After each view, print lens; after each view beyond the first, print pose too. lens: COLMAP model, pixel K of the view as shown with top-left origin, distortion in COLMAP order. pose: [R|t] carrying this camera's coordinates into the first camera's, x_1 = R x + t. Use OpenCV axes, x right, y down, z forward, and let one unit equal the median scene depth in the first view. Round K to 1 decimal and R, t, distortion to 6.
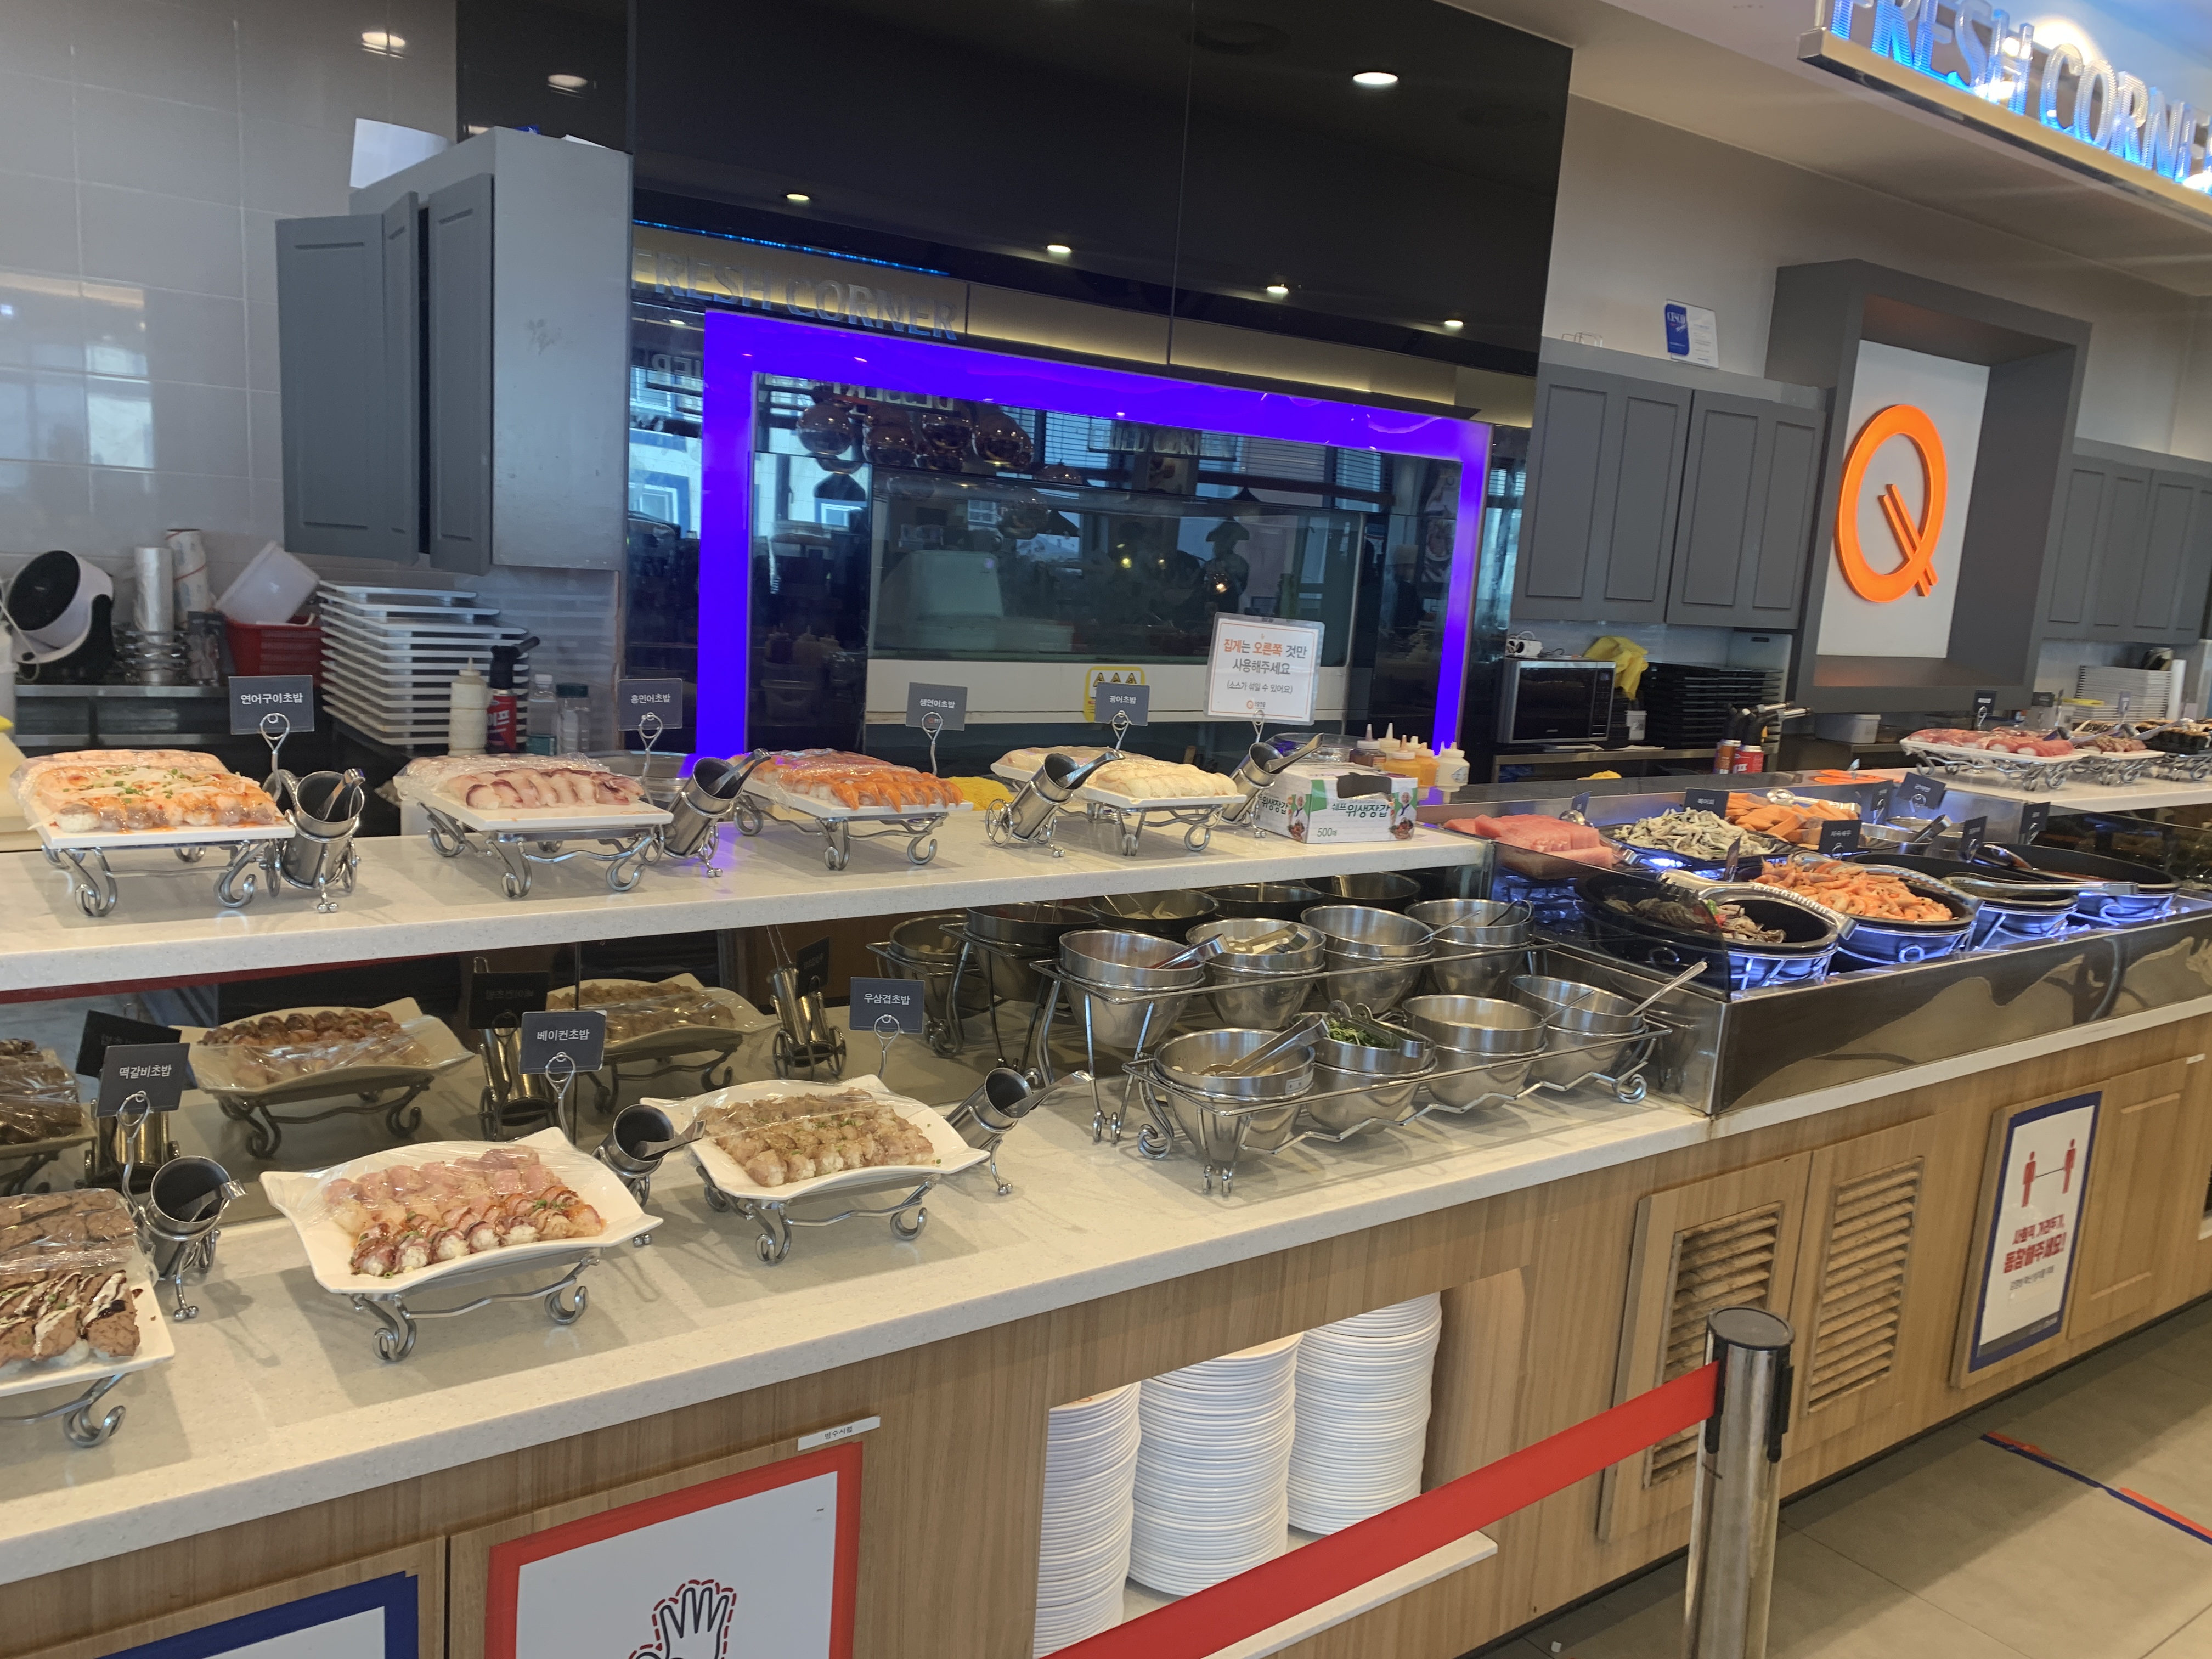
lens RADIAL K [[1689.9, 0, 1106.0], [0, 1689.9, 829.5], [0, 0, 1]] dist [0.028856, -0.011672]
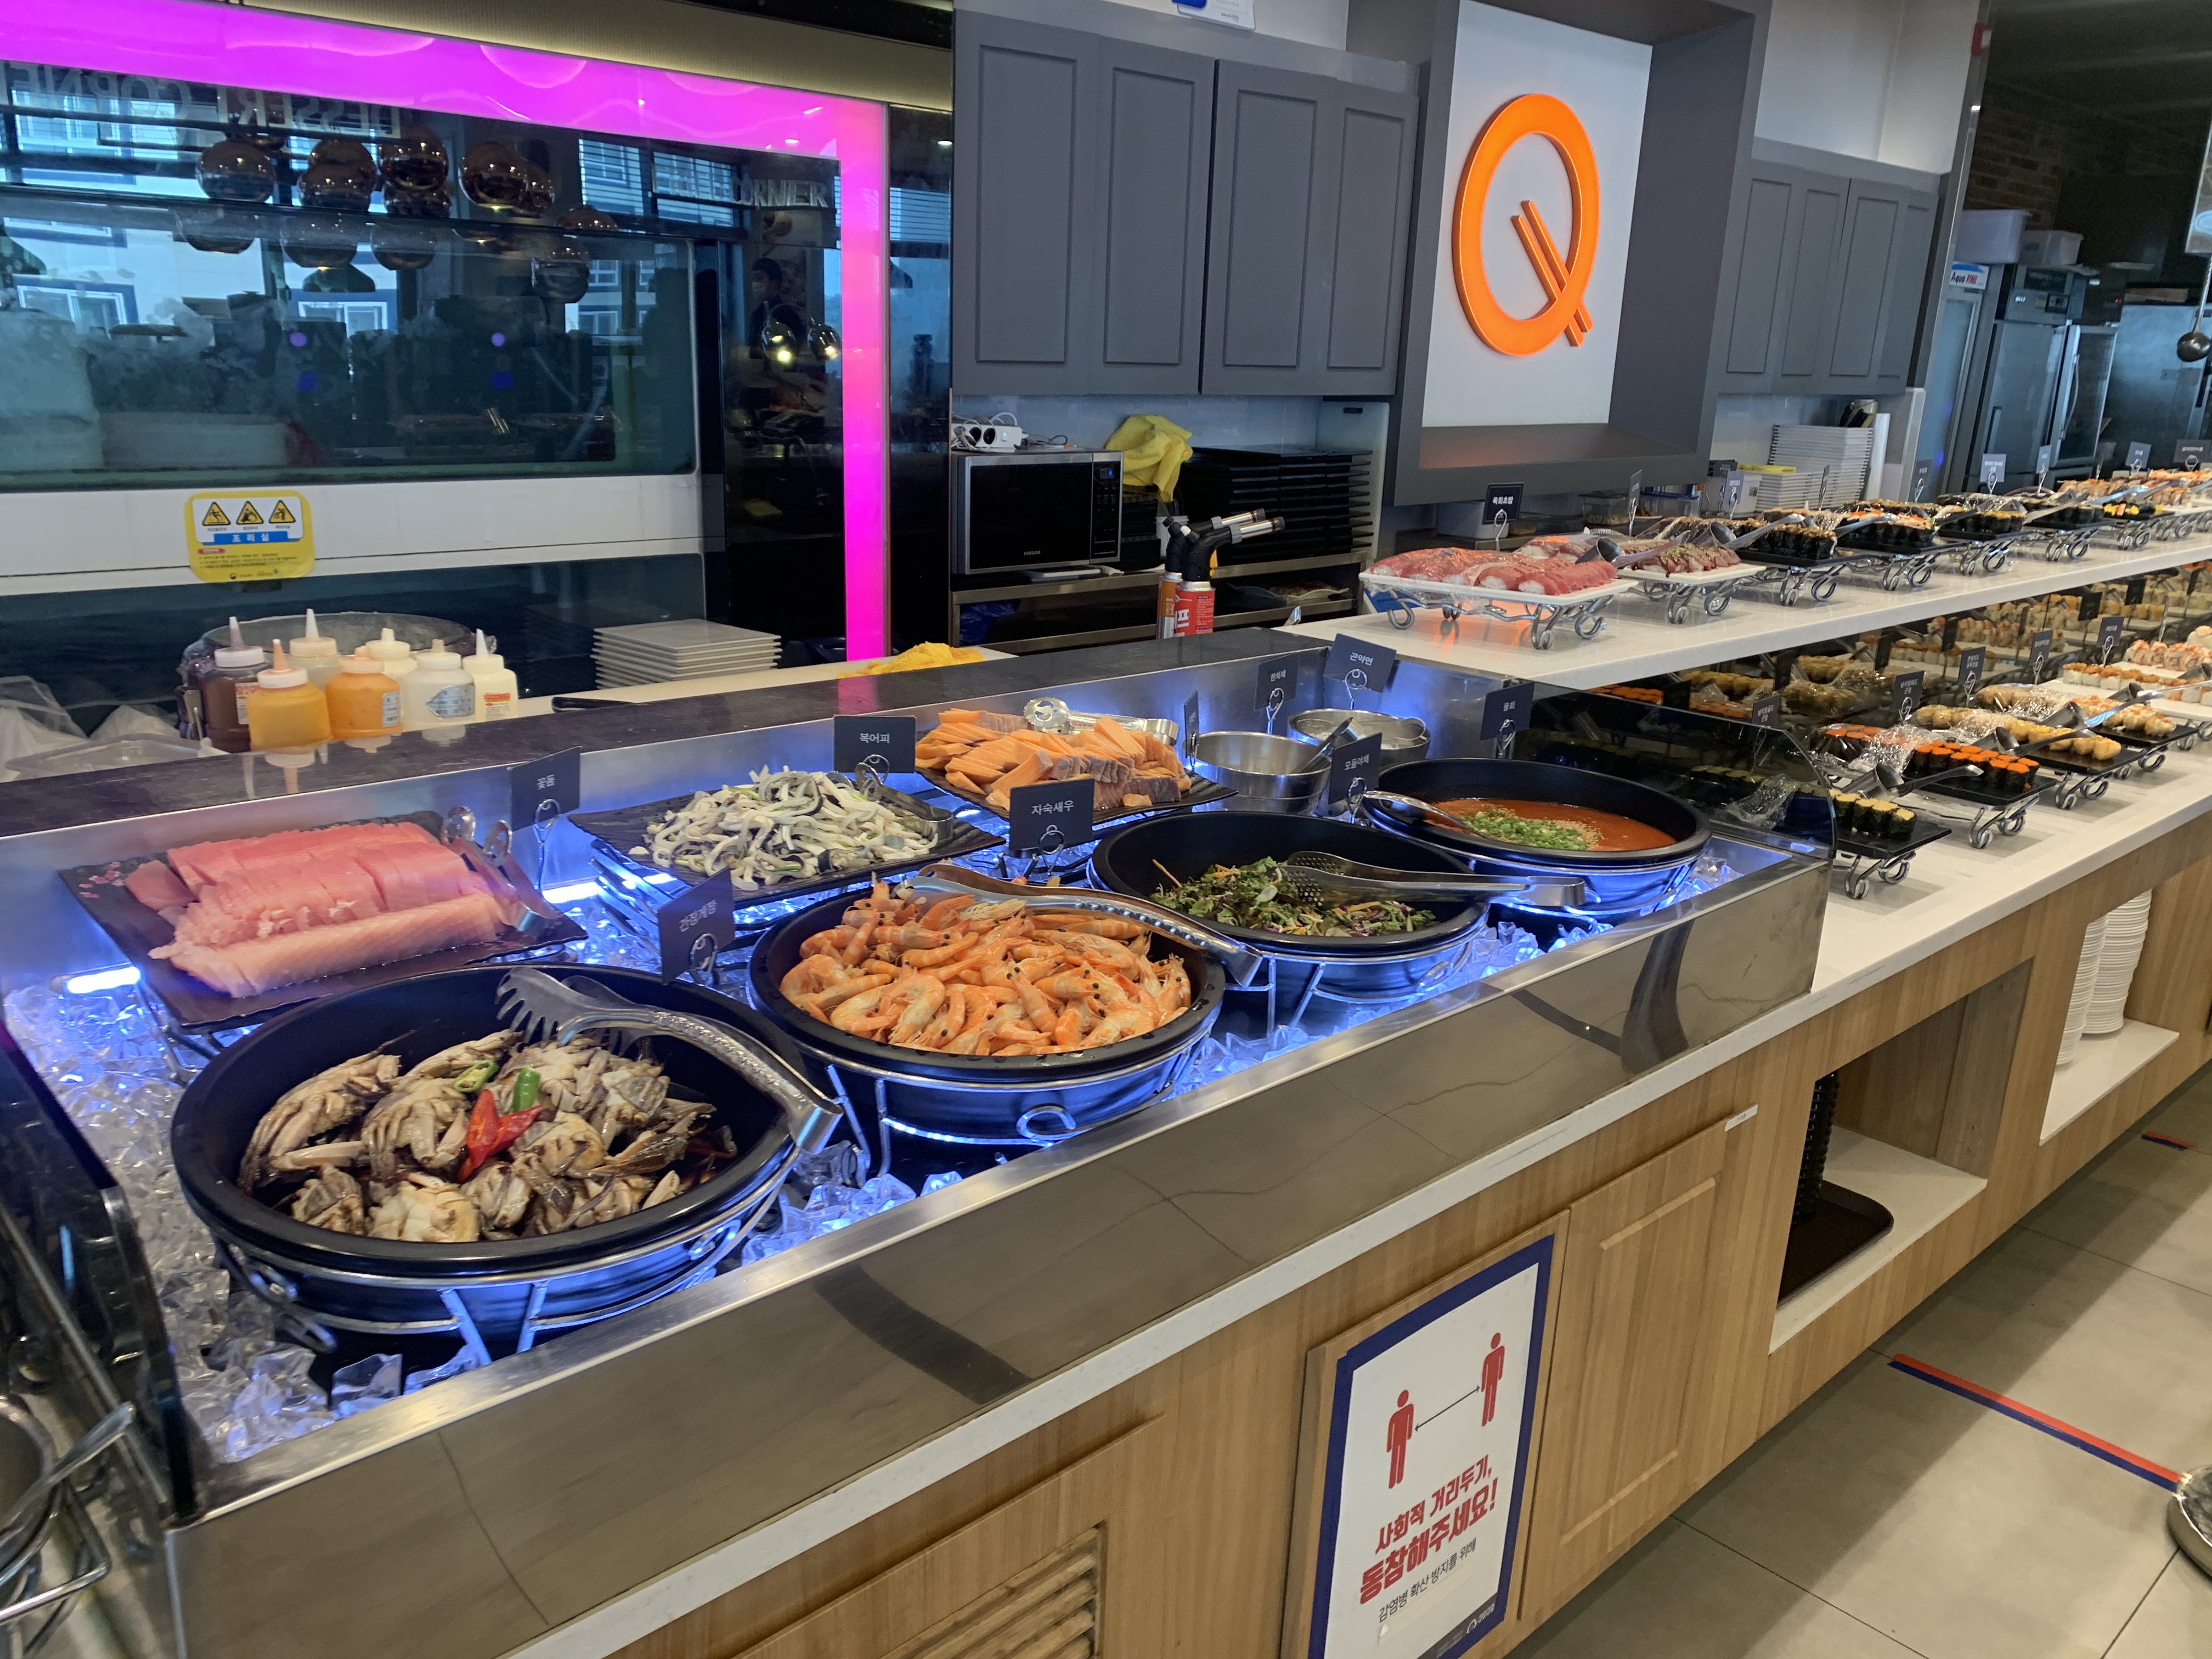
lens RADIAL K [[1671.2, 0, 1114.1], [0, 1671.2, 851.0], [0, 0, 1]] dist [0.035228, -0.033504]
pose [[0.992449, -0.066943, 0.102784, 0.197004], [0.052354, 0.988963, 0.138603, -0.026686], [-0.110928, -0.132176, 0.985000, 0.246860]]
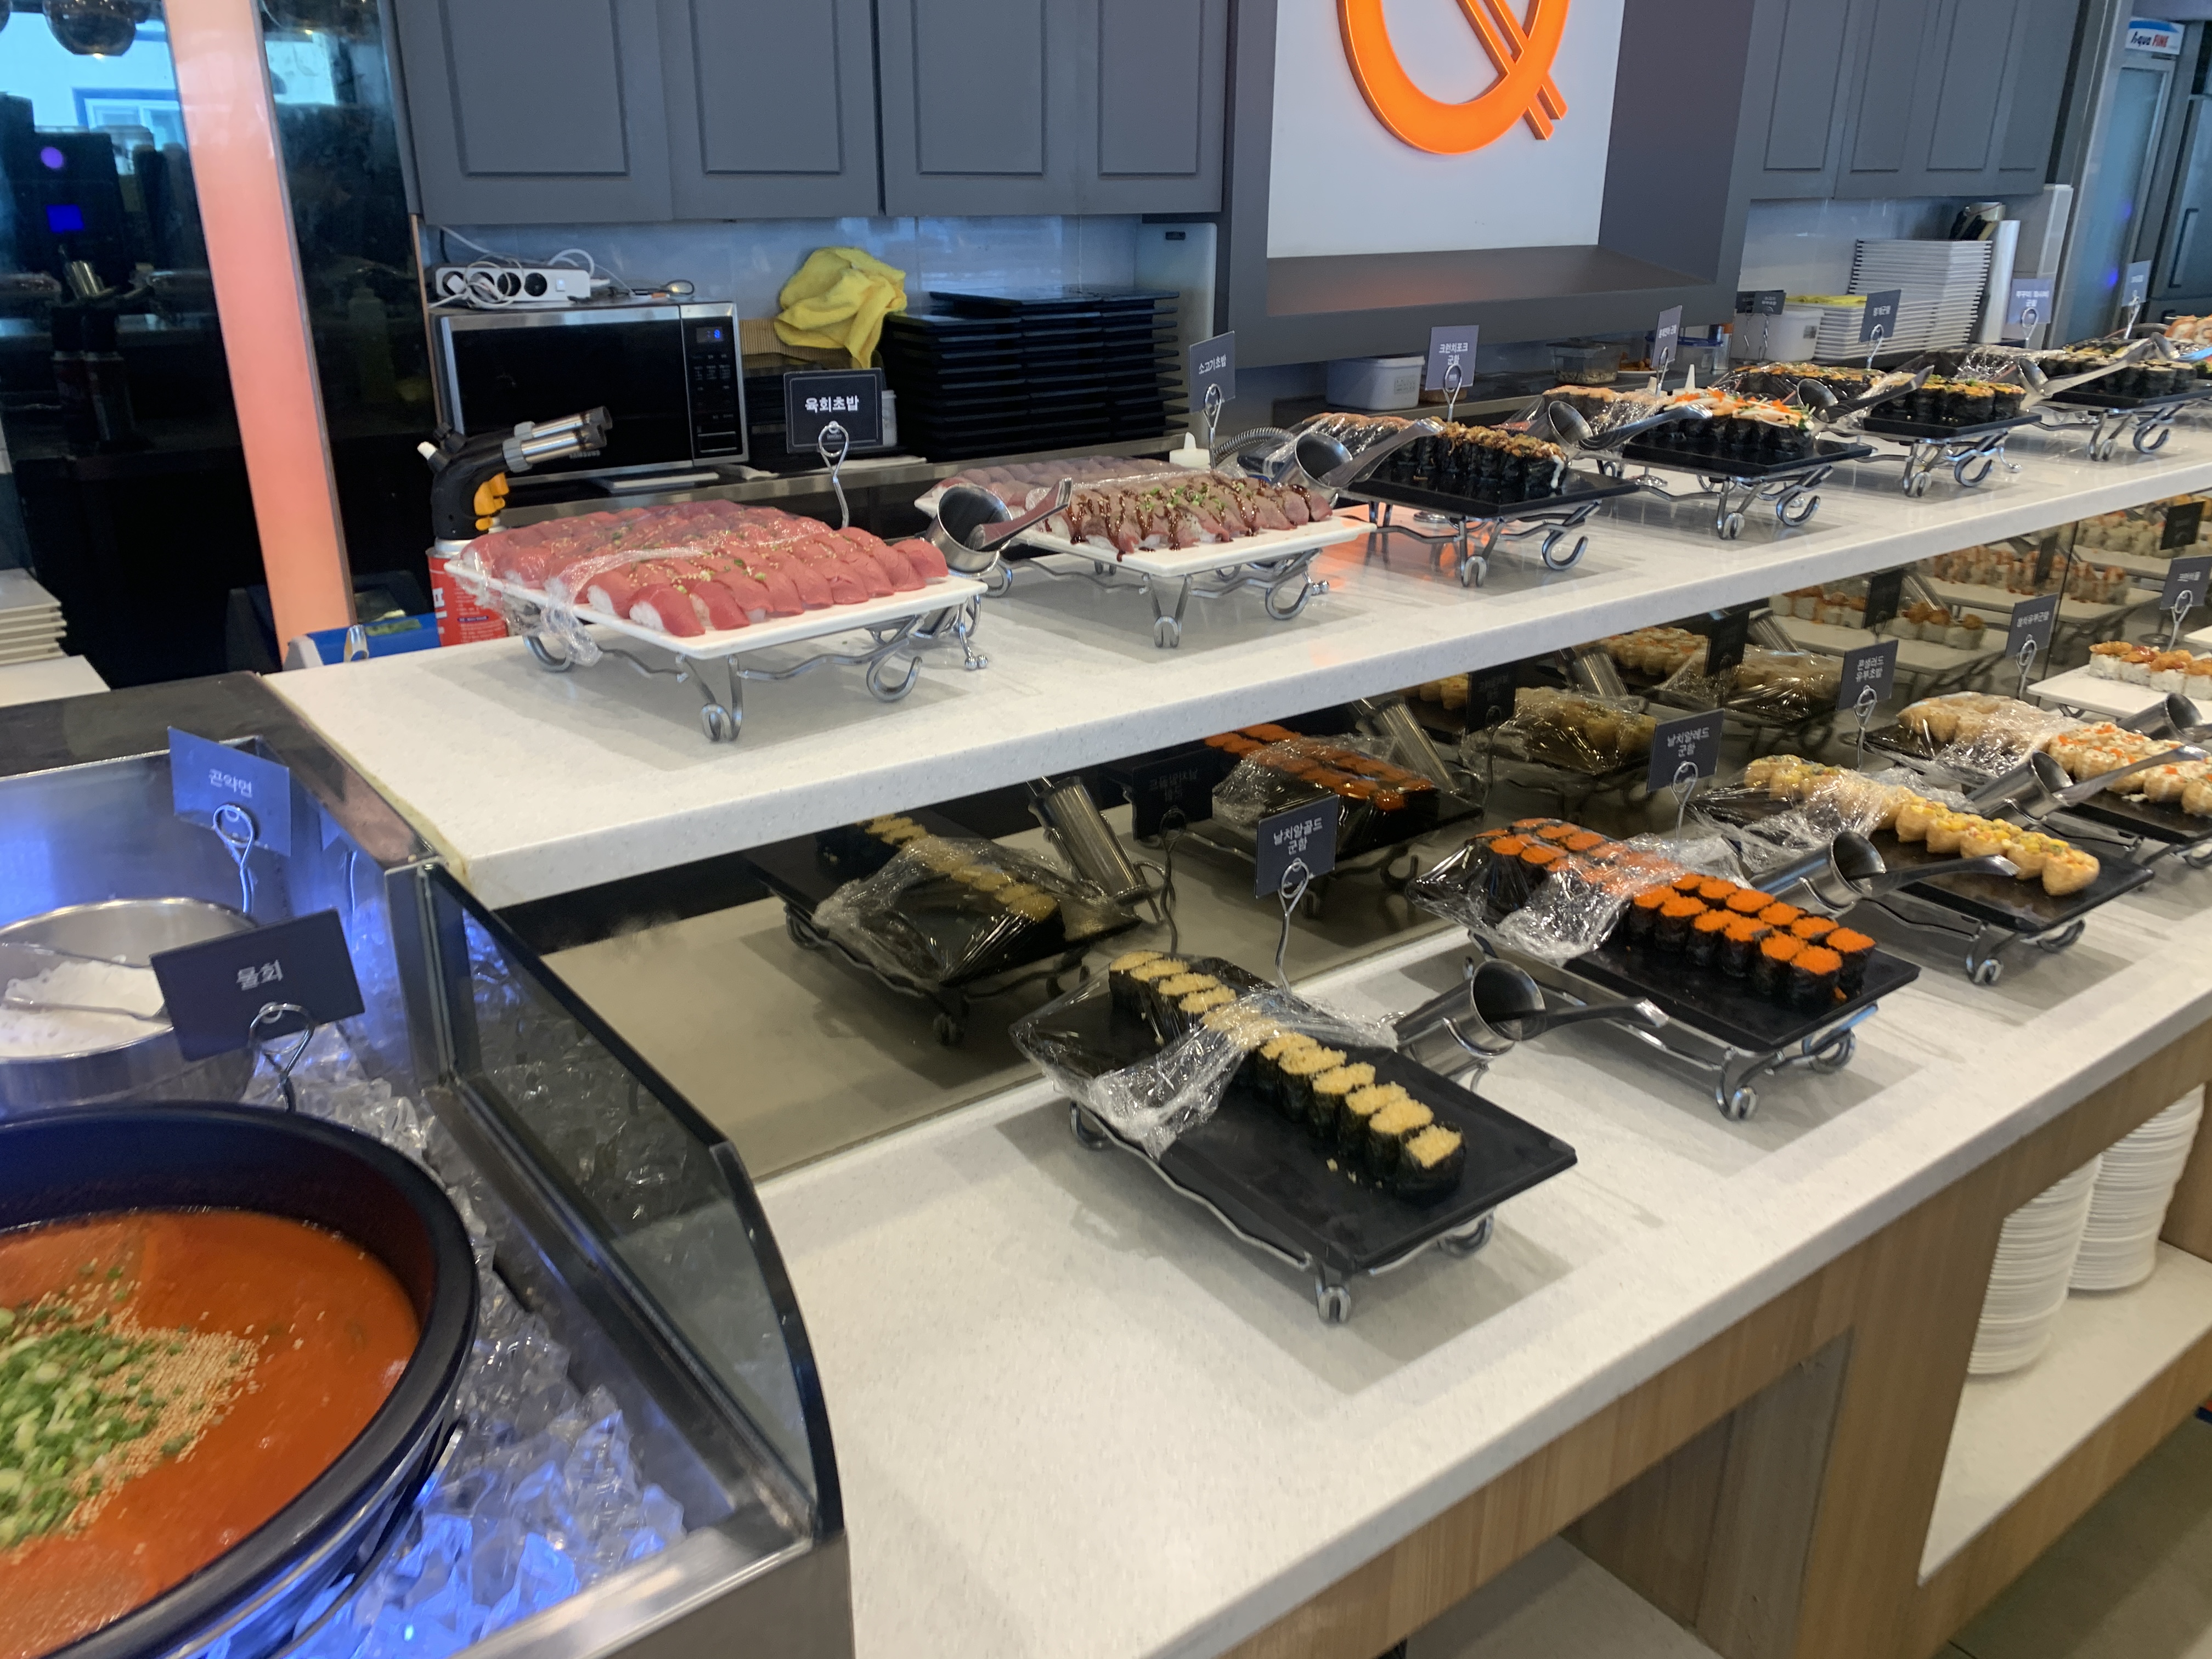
lens RADIAL K [[1671.2, 0, 1114.1], [0, 1671.2, 851.0], [0, 0, 1]] dist [0.035228, -0.033504]
pose [[0.997829, -0.065567, -0.006121, 0.378481], [0.065312, 0.973489, 0.219210, -0.039150], [-0.008414, -0.219134, 0.975659, 0.440356]]
